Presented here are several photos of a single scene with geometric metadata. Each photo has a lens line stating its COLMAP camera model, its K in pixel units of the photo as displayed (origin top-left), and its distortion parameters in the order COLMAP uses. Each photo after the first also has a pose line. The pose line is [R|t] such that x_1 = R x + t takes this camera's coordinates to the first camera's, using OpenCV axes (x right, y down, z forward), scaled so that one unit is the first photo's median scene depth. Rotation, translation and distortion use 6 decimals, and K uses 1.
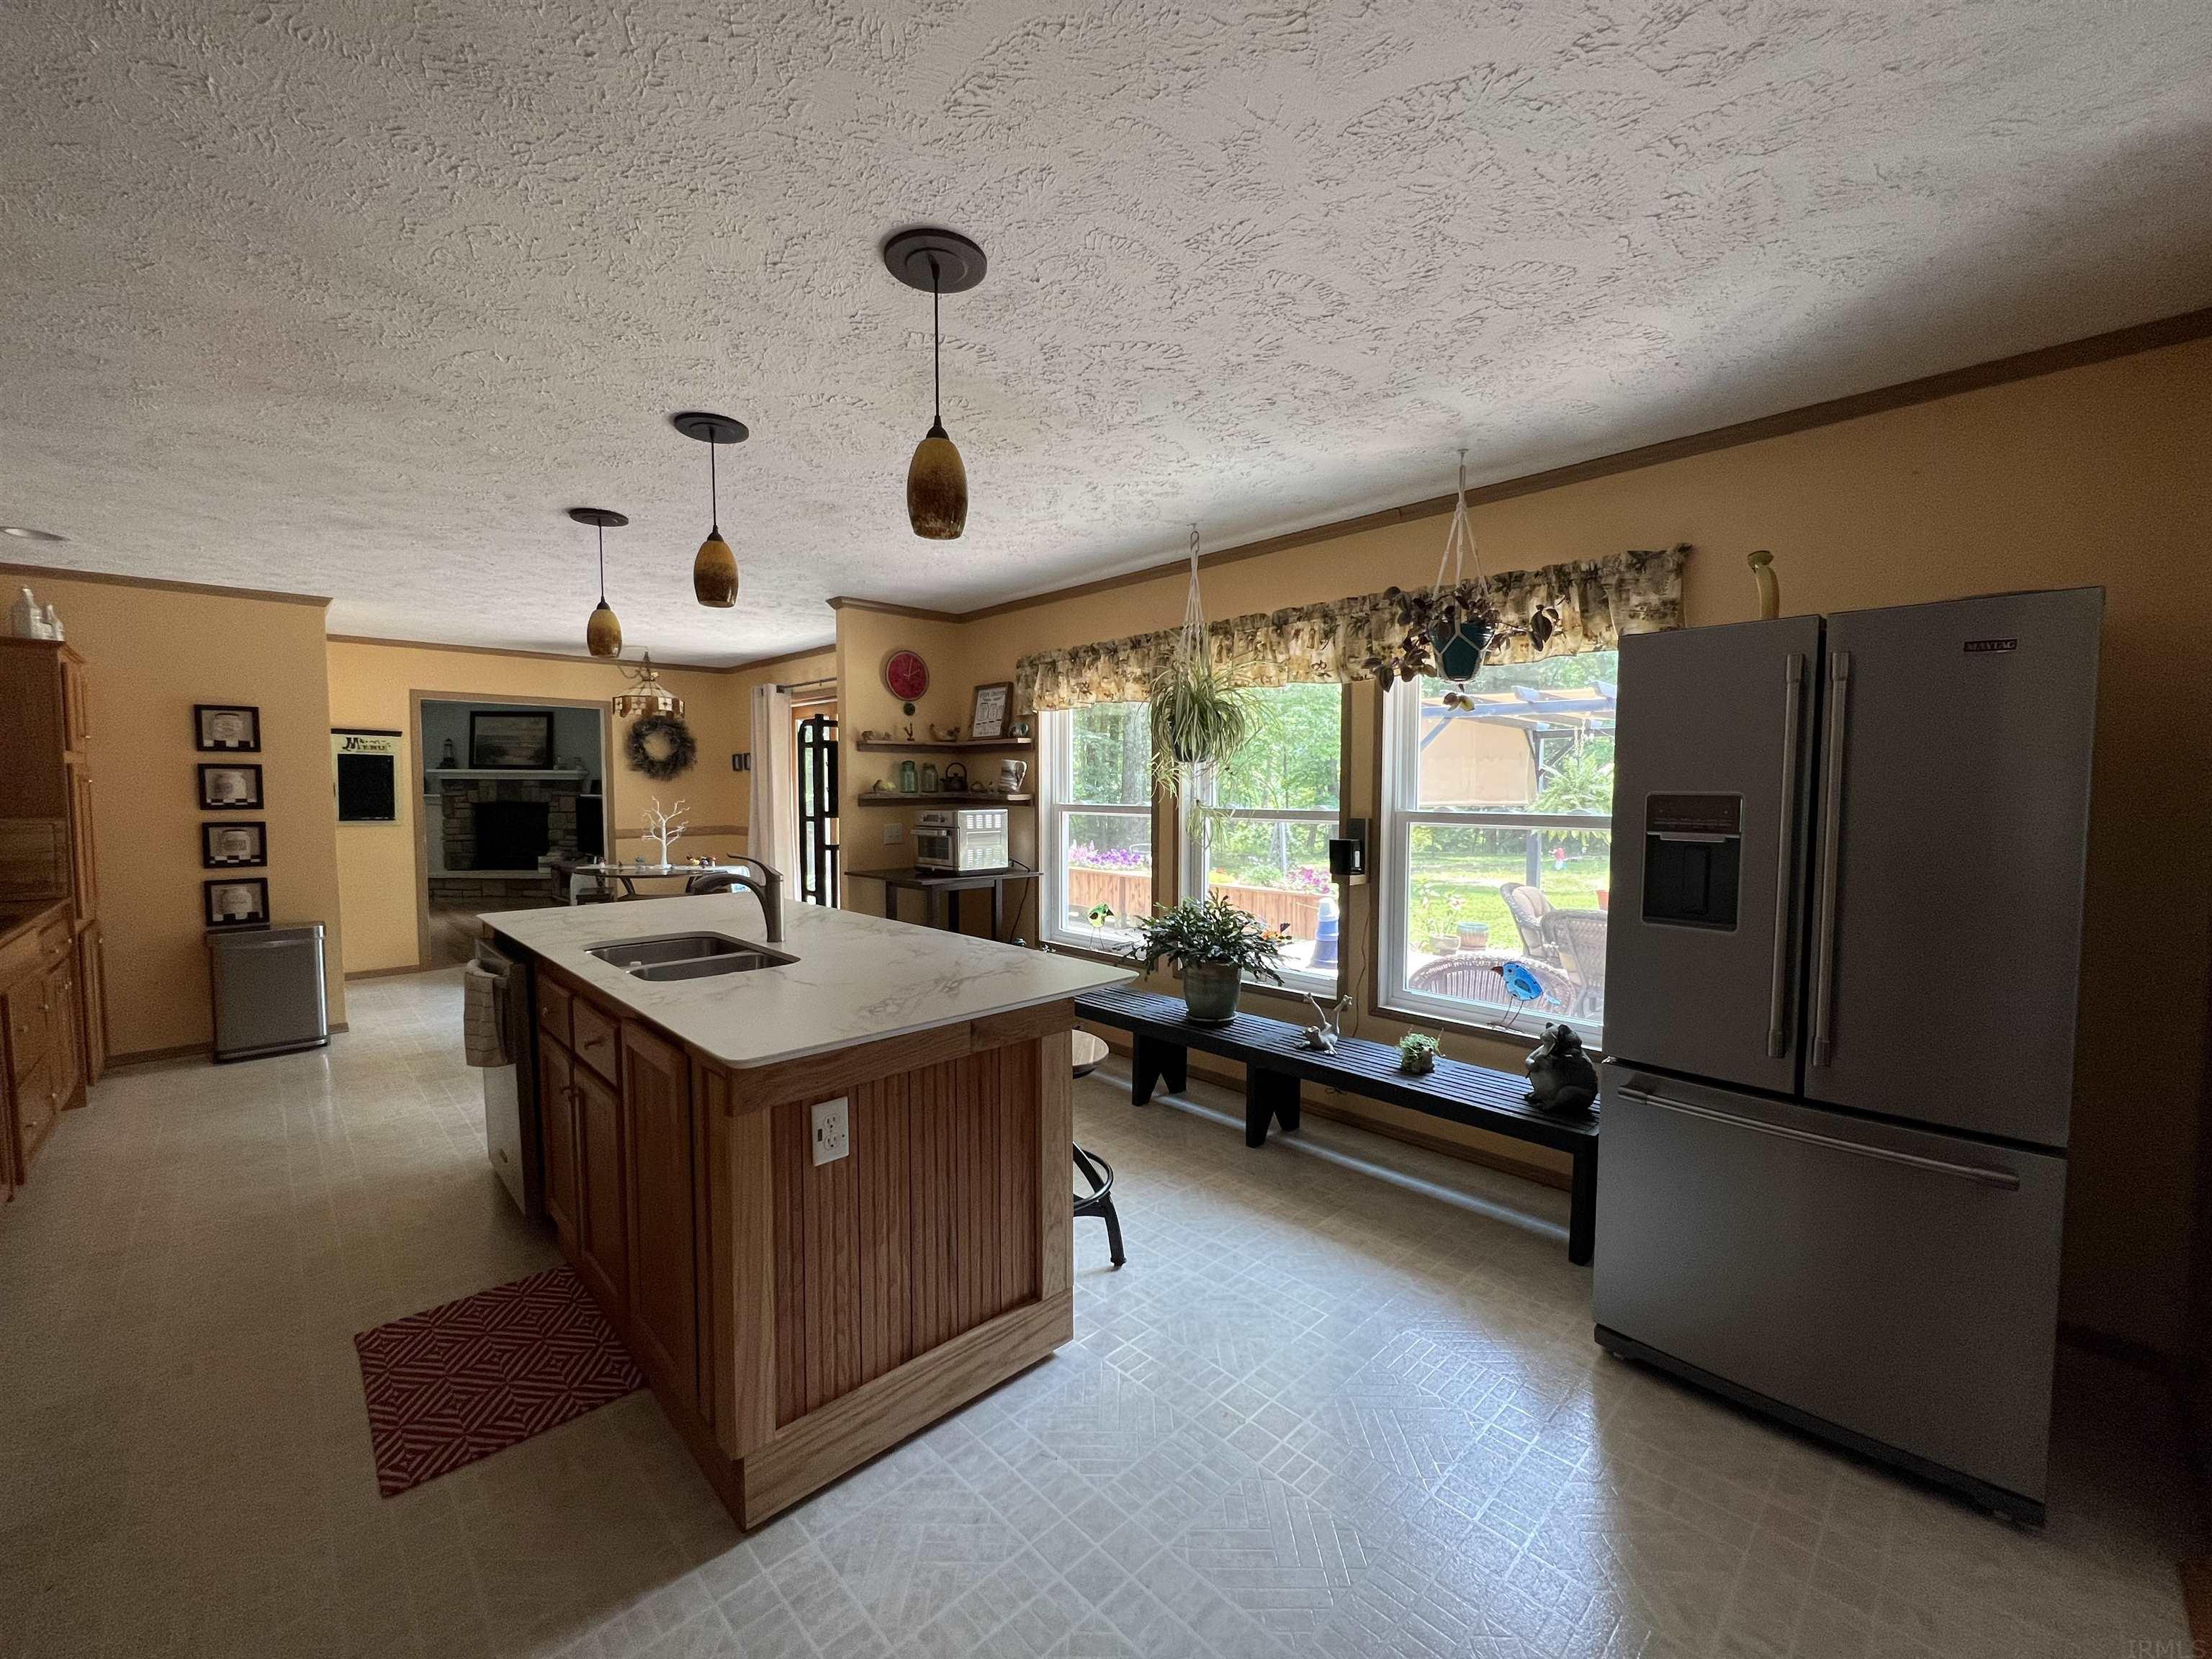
lens RADIAL K [[882.1, 0, 1102.2], [0, 882.1, 833.4], [0, 0, 1]] dist [-0.005290, 0.001497]
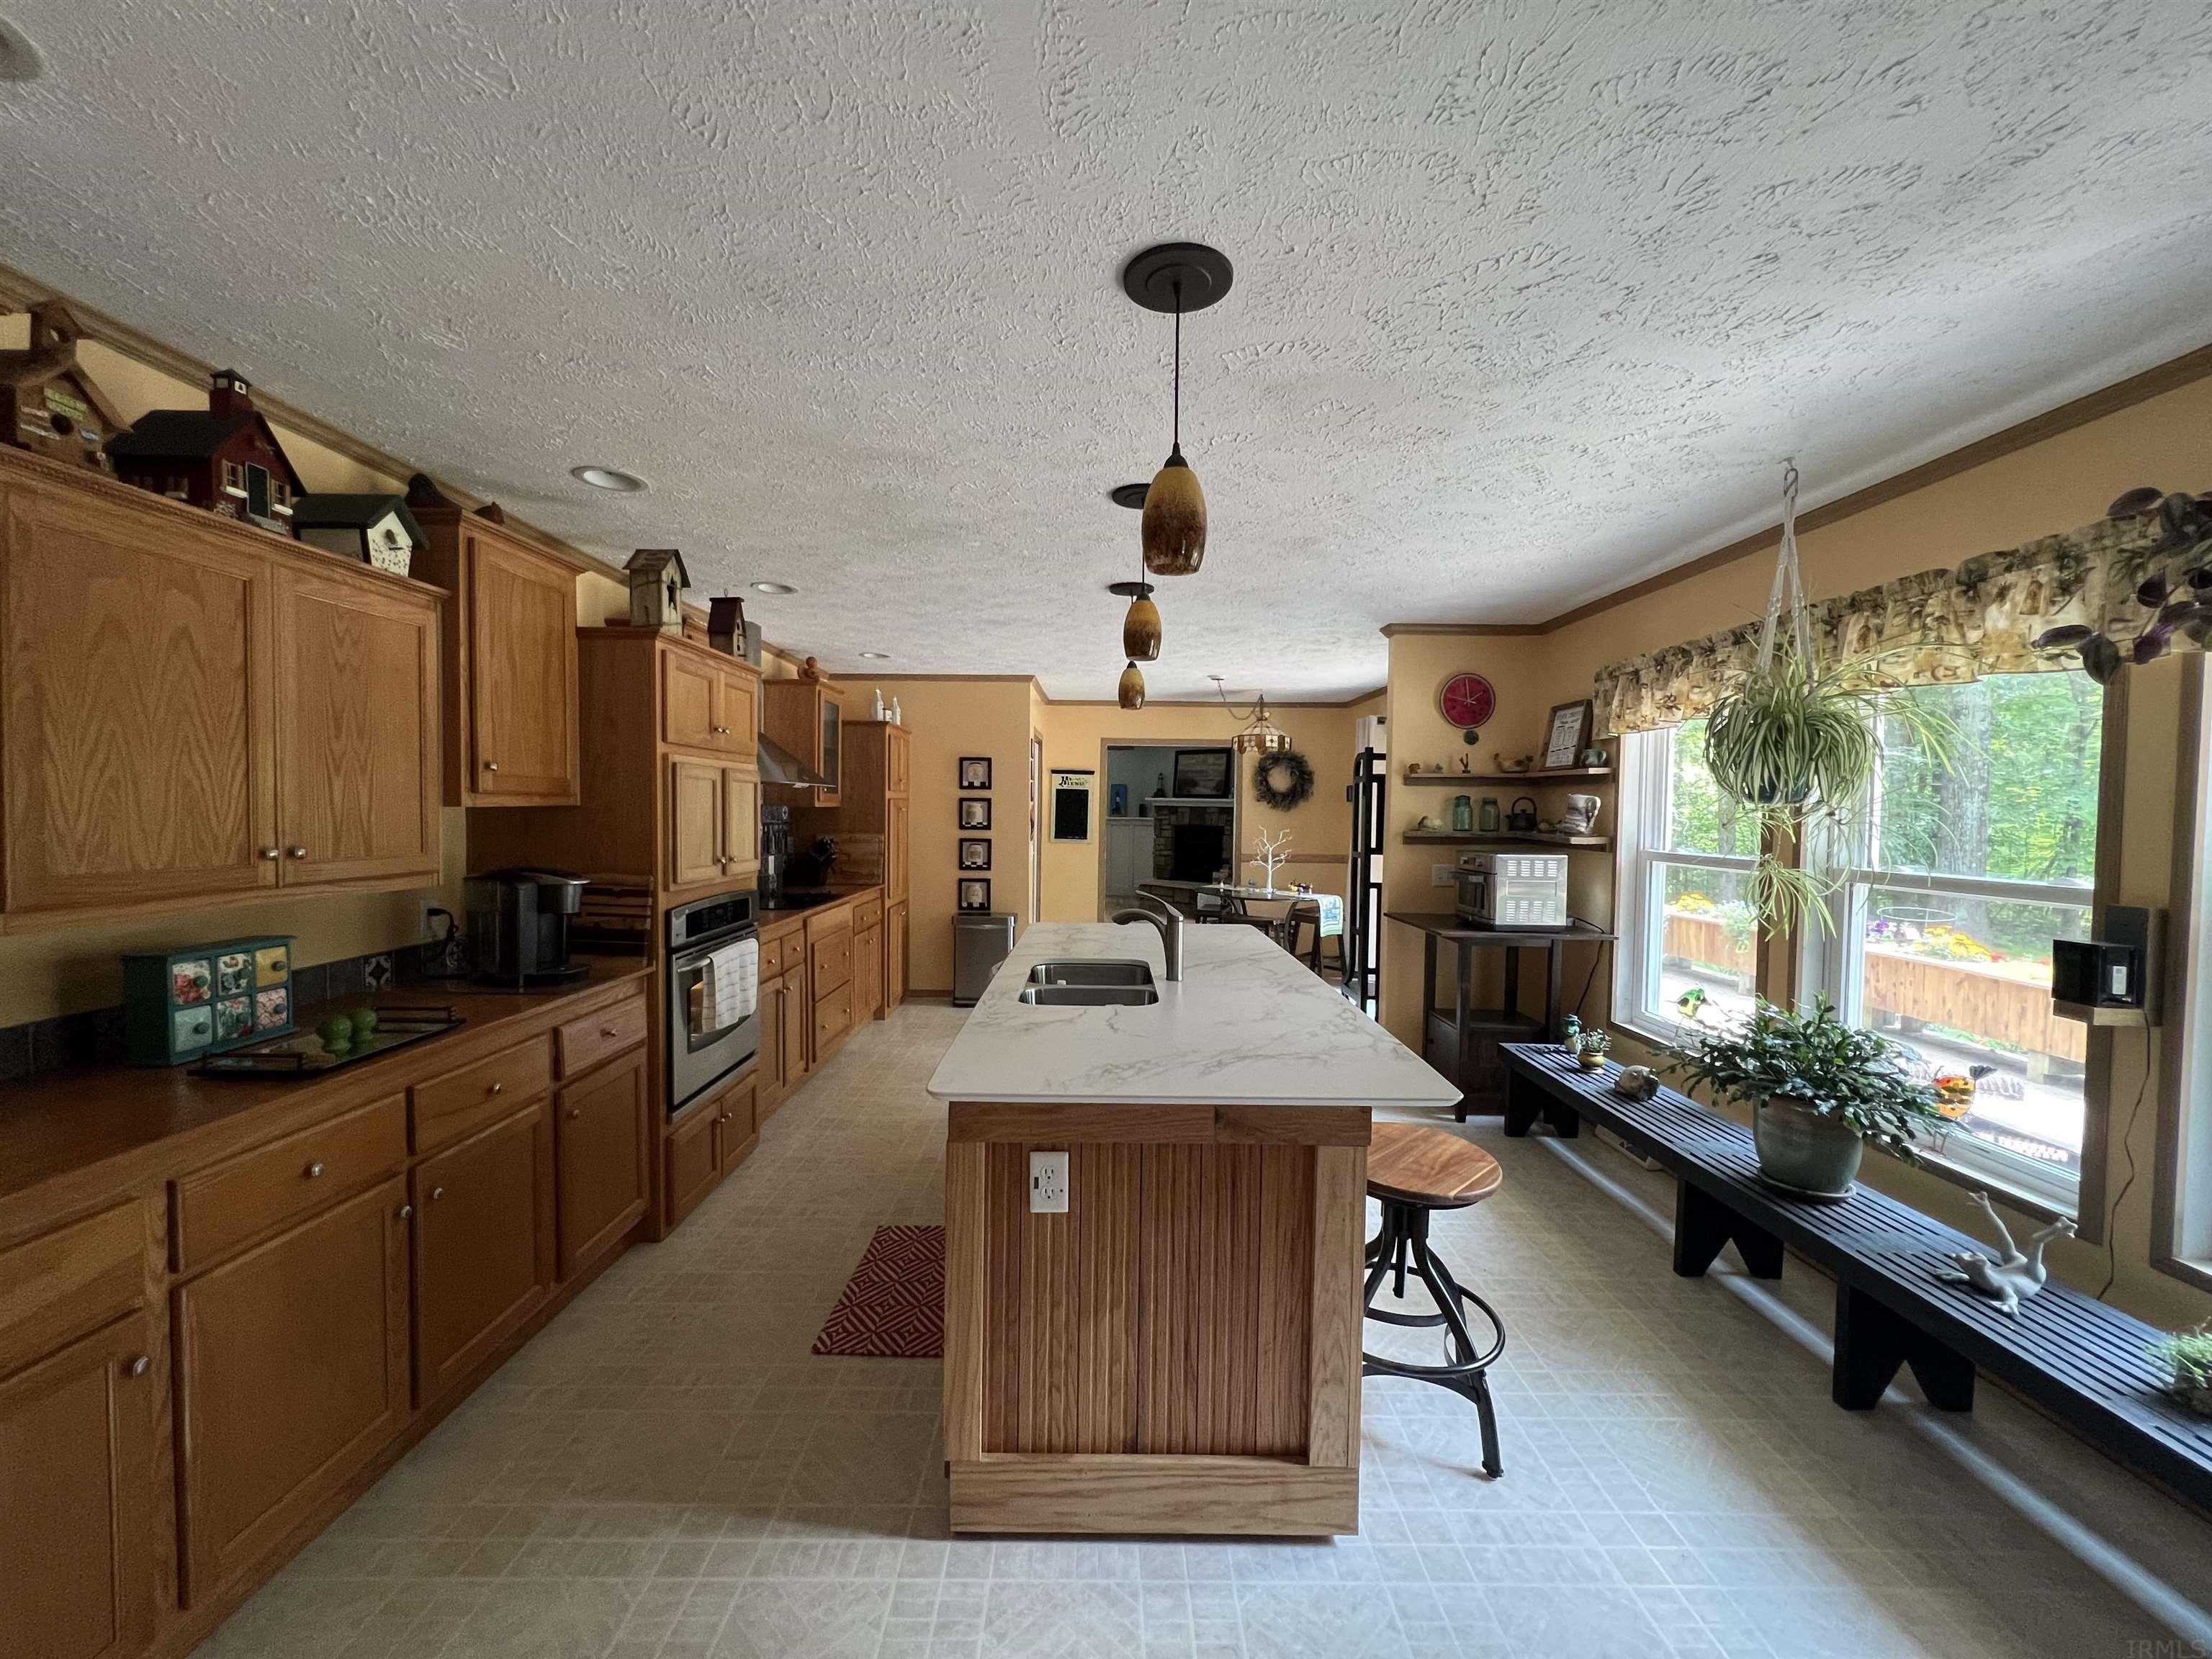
lens RADIAL K [[882.1, 0, 1105.4], [0, 882.1, 833.8], [0, 0, 1]] dist [-0.005290, 0.001497]
pose [[0.720993, 0.030879, -0.692254, 0.201055], [-0.050056, 0.998718, -0.007586, -0.026002], [0.691132, 0.040121, 0.721614, 0.144792]]
